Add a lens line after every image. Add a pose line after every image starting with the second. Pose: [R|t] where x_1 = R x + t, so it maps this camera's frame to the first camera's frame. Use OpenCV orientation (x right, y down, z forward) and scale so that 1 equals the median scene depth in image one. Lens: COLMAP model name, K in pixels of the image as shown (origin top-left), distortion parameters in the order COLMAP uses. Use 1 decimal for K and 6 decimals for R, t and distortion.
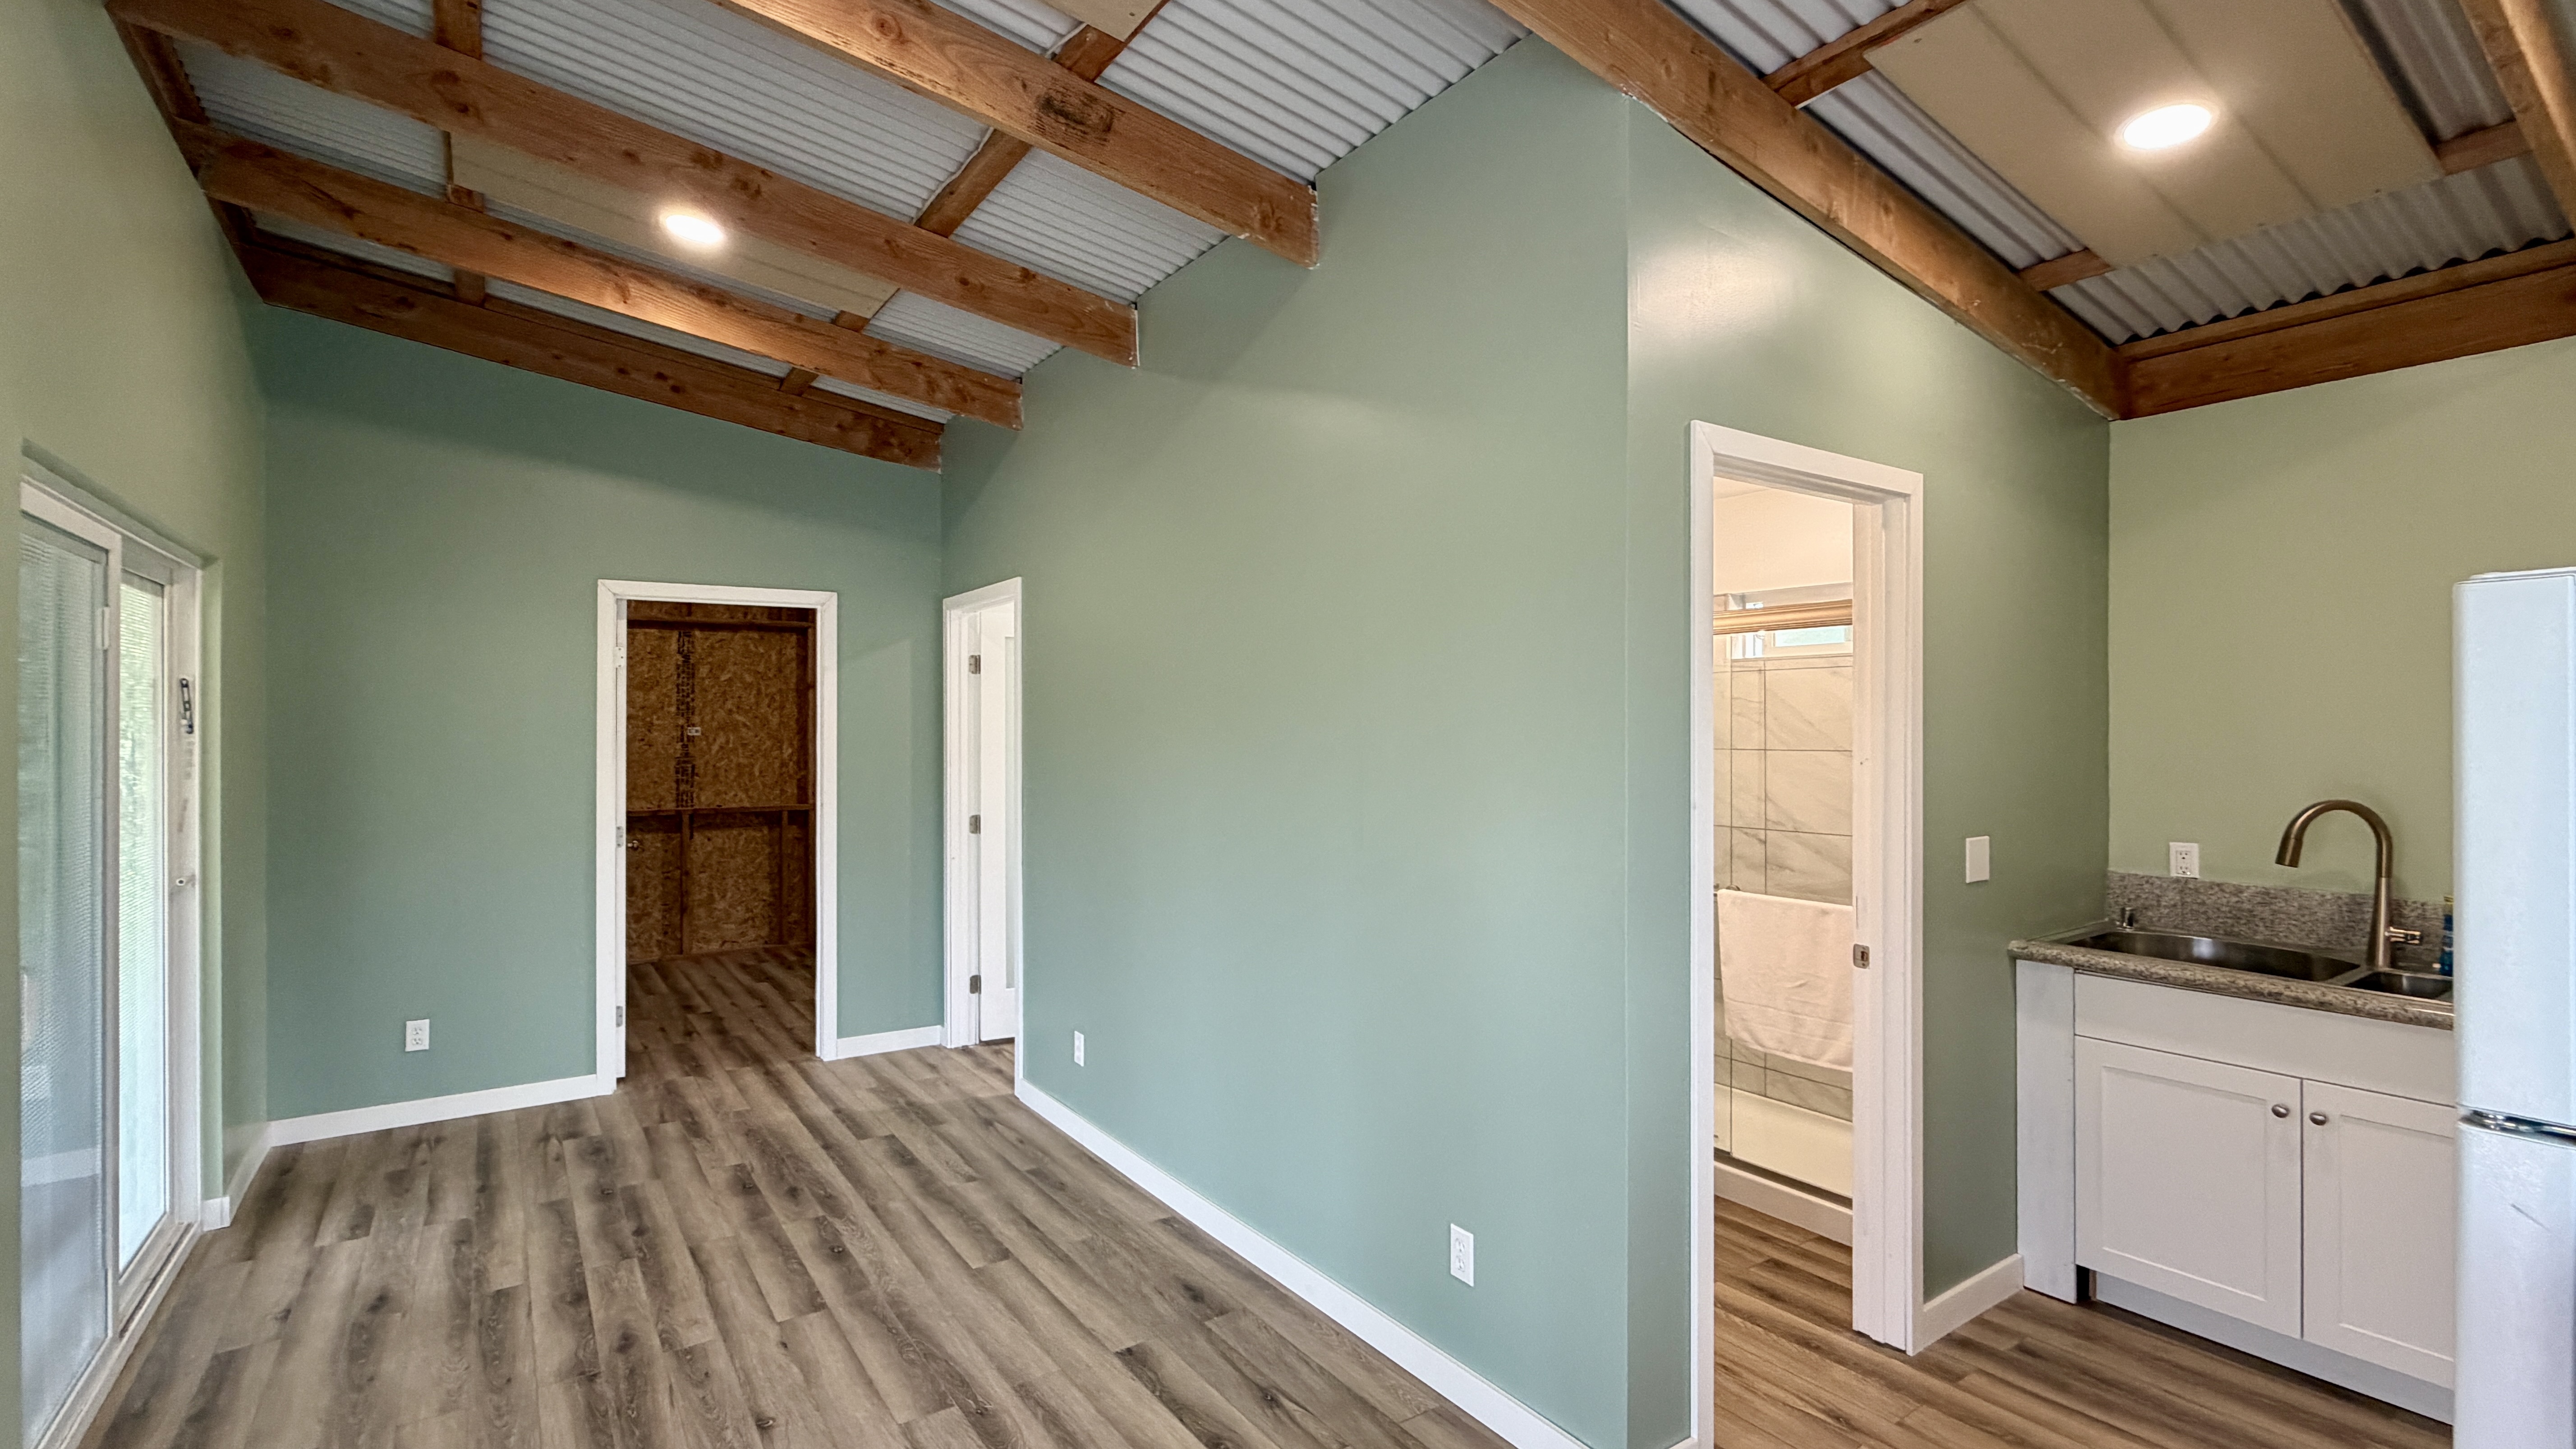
lens RADIAL K [[1150.1, 0, 1288.0], [0, 1150.1, 724.5], [0, 0, 1]] dist [0.004169, 0.000364]
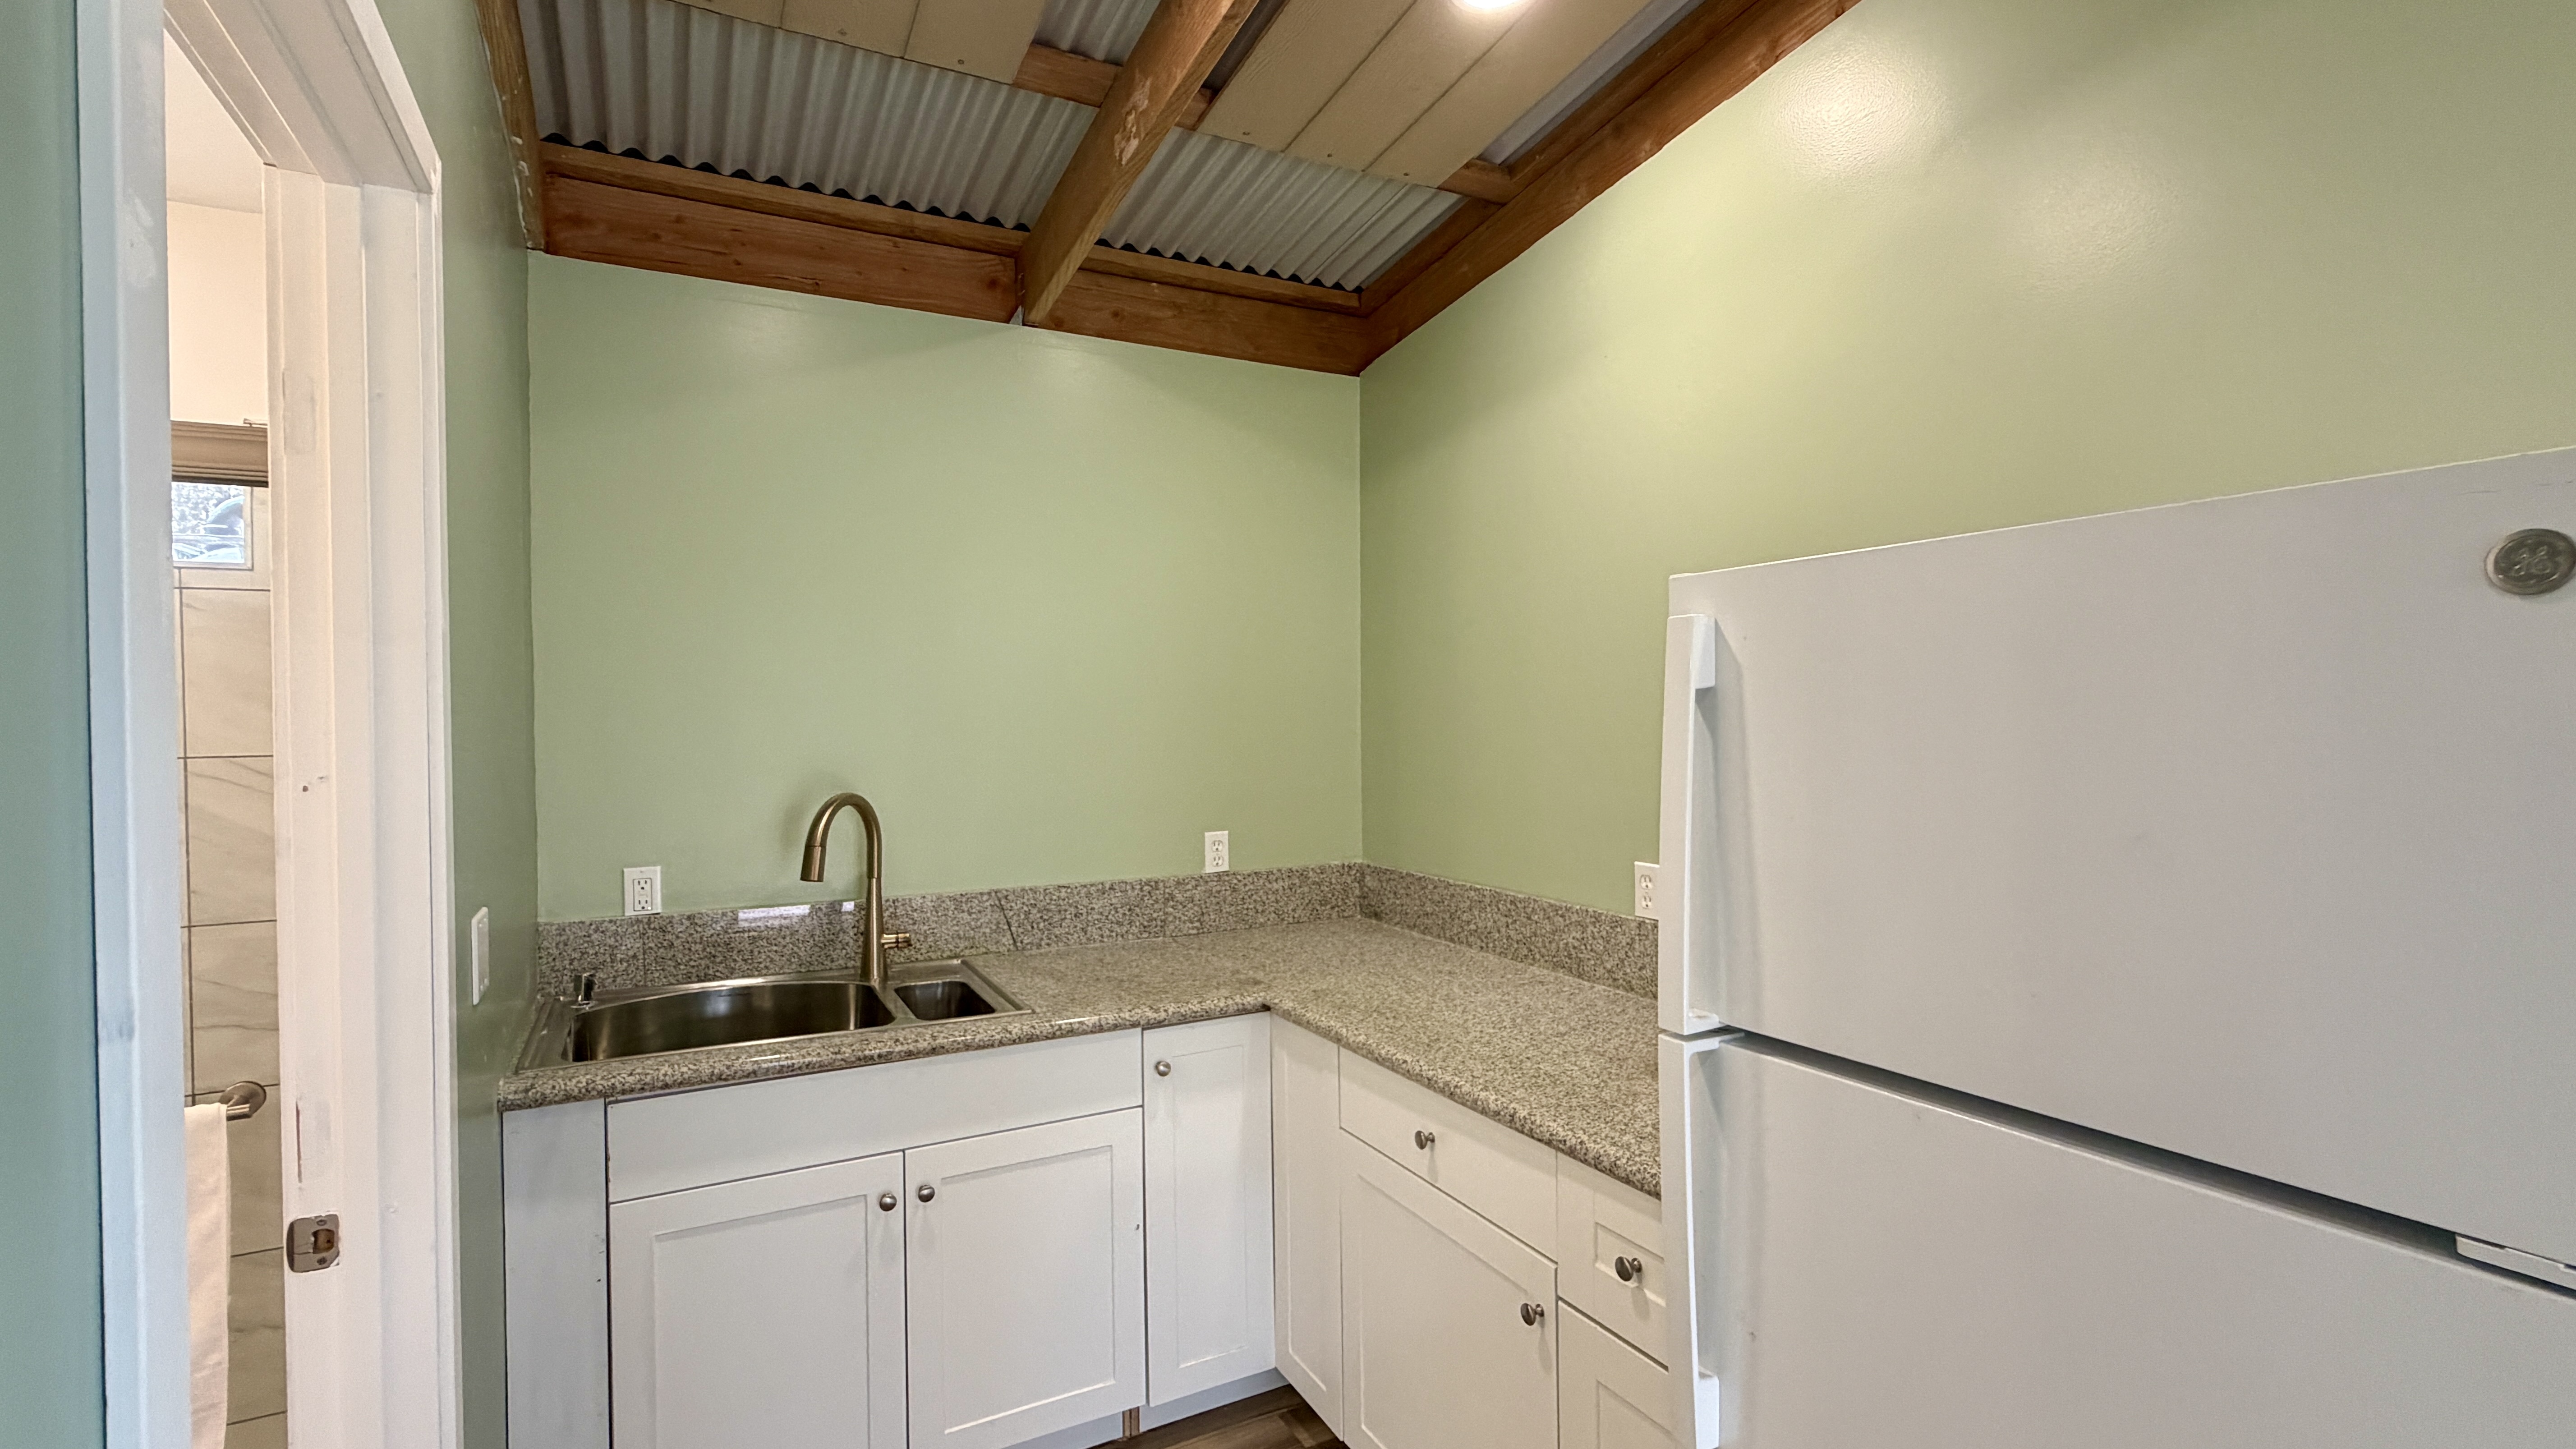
lens RADIAL K [[1150.1, 0, 1288.0], [0, 1150.1, 724.5], [0, 0, 1]] dist [0.004169, 0.000364]
pose [[0.107607, -0.012665, 0.994113, 0.109591], [0.006055, 0.999909, 0.012083, 0.007068], [-0.994175, 0.004719, 0.107673, 0.555443]]
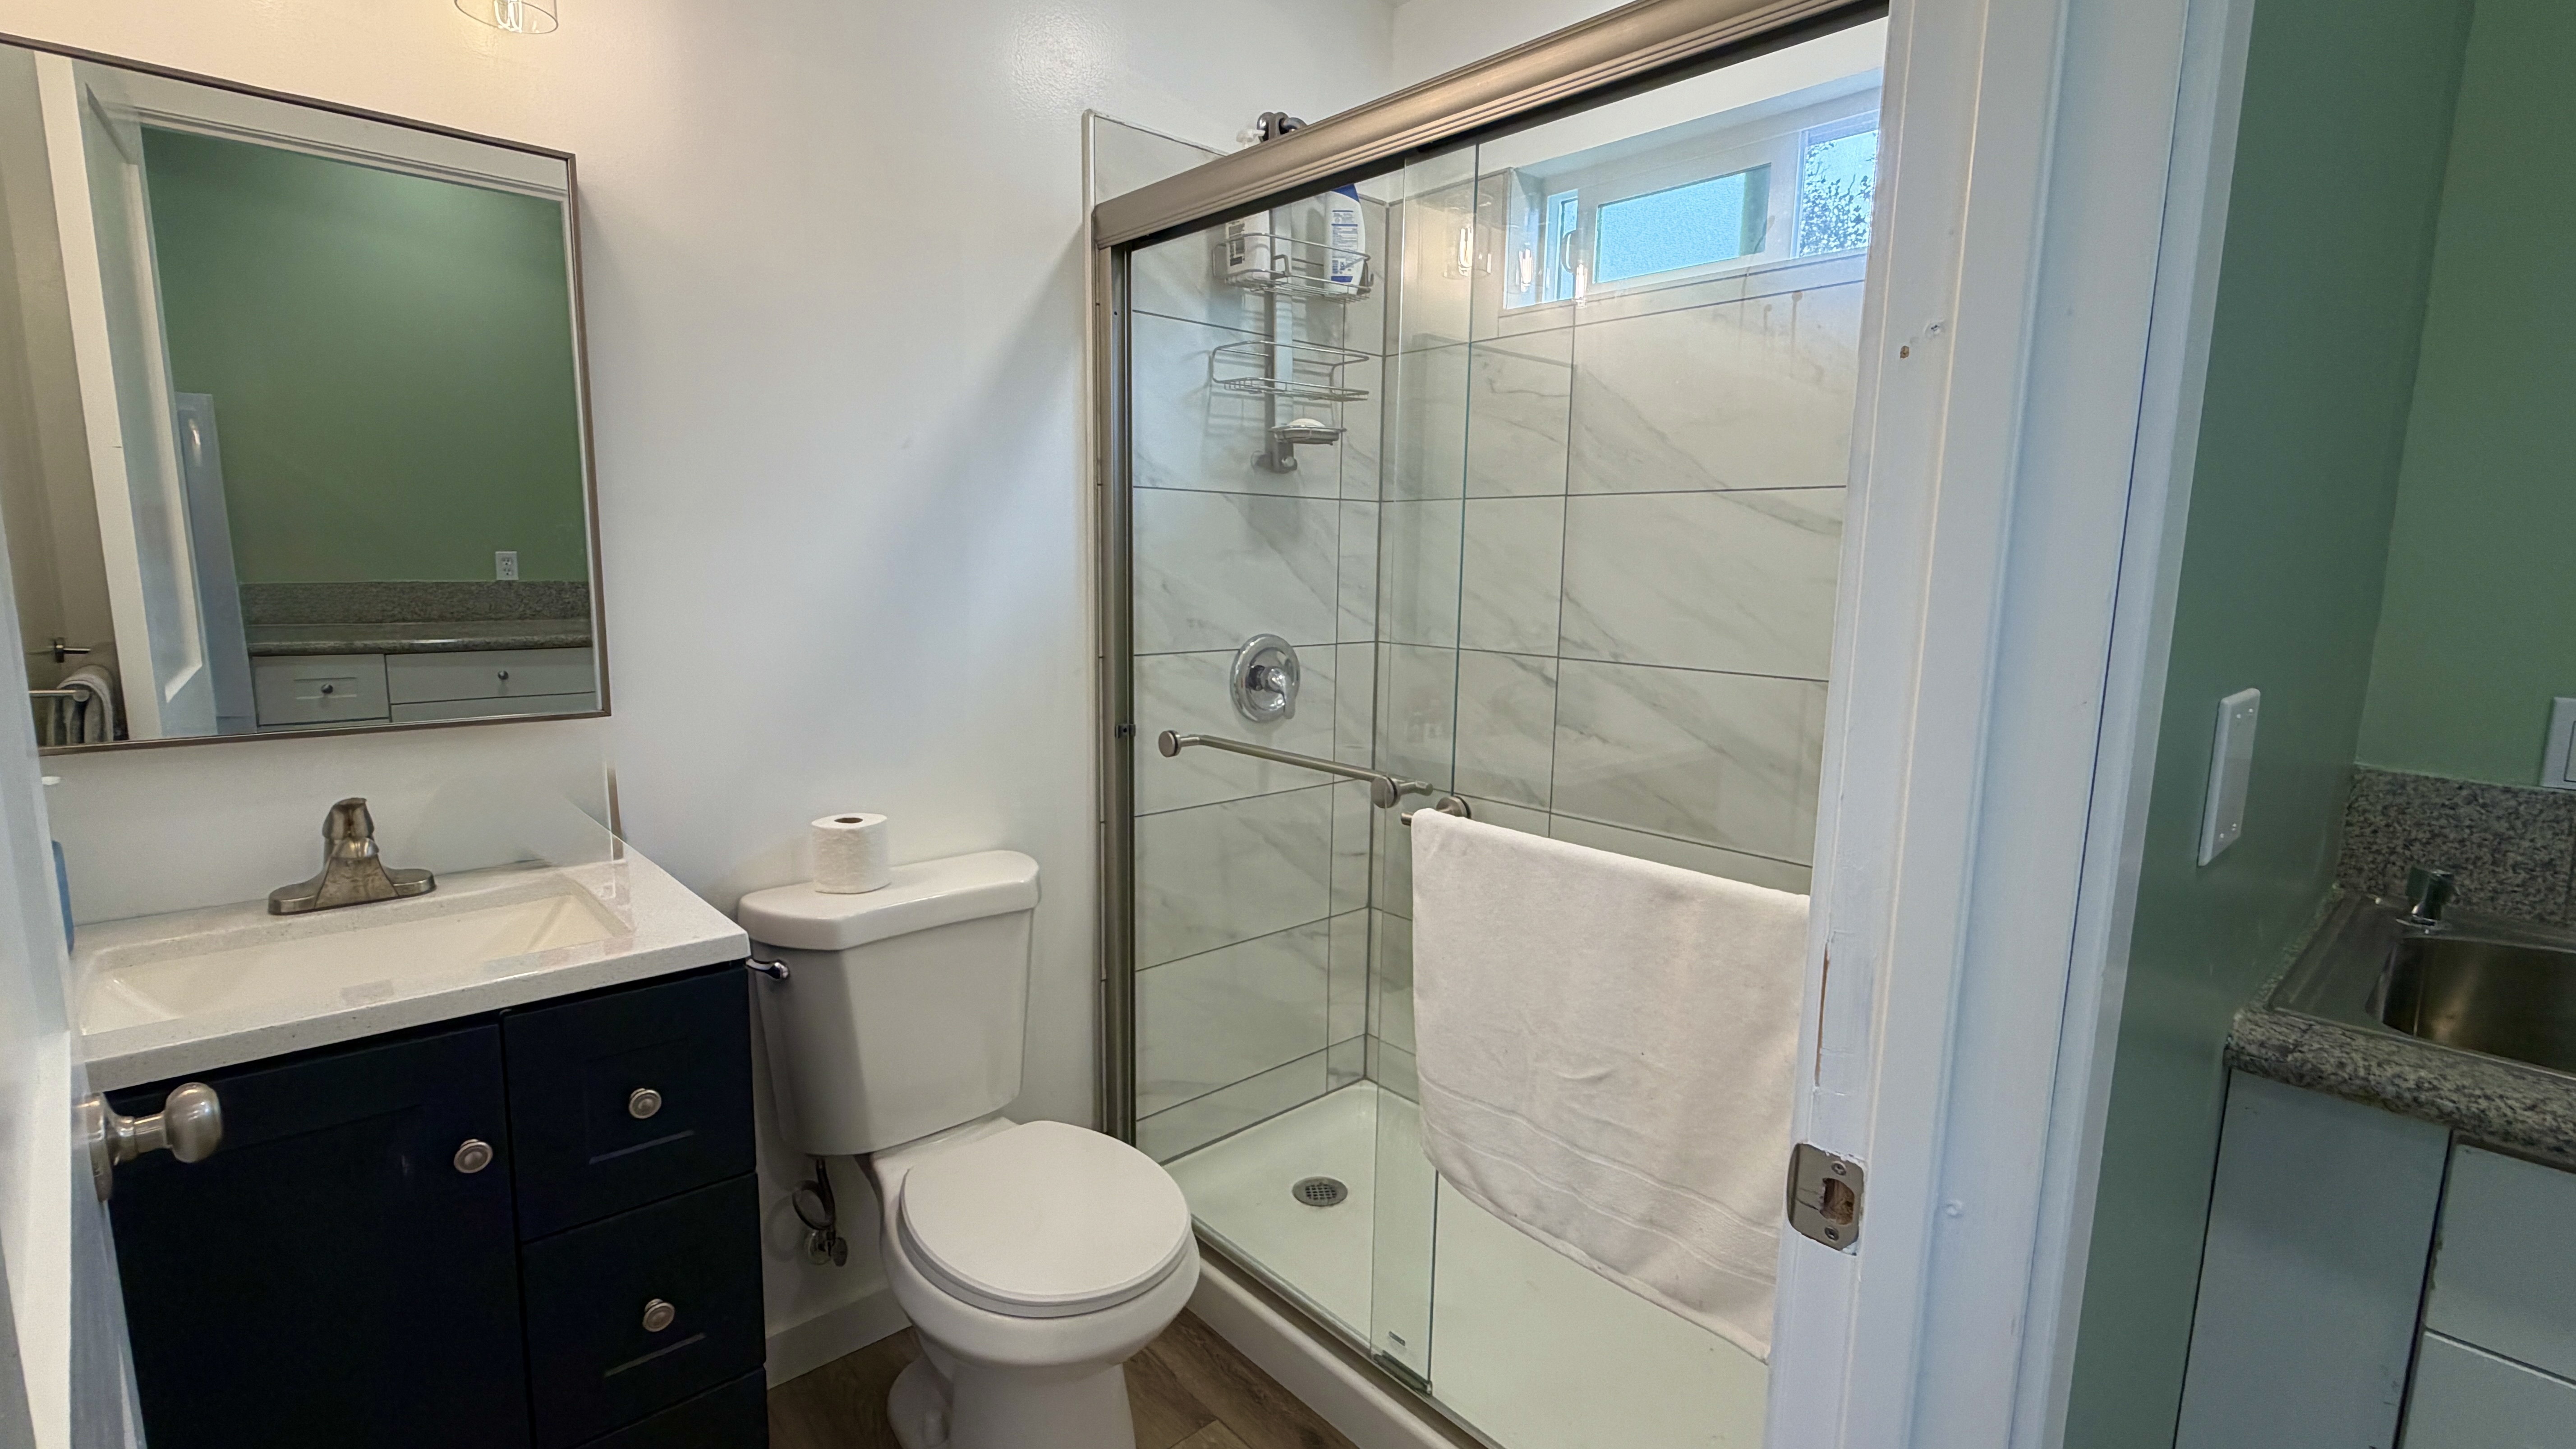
lens RADIAL K [[1142.1, 0, 1288.0], [0, 1142.1, 724.5], [0, 0, 1]] dist [-0.001724, -0.000804]
pose [[0.992040, -0.001012, 0.125915, 0.333591], [-0.018100, 0.988437, 0.150548, 0.066884], [-0.124612, -0.151629, 0.980551, 0.741686]]
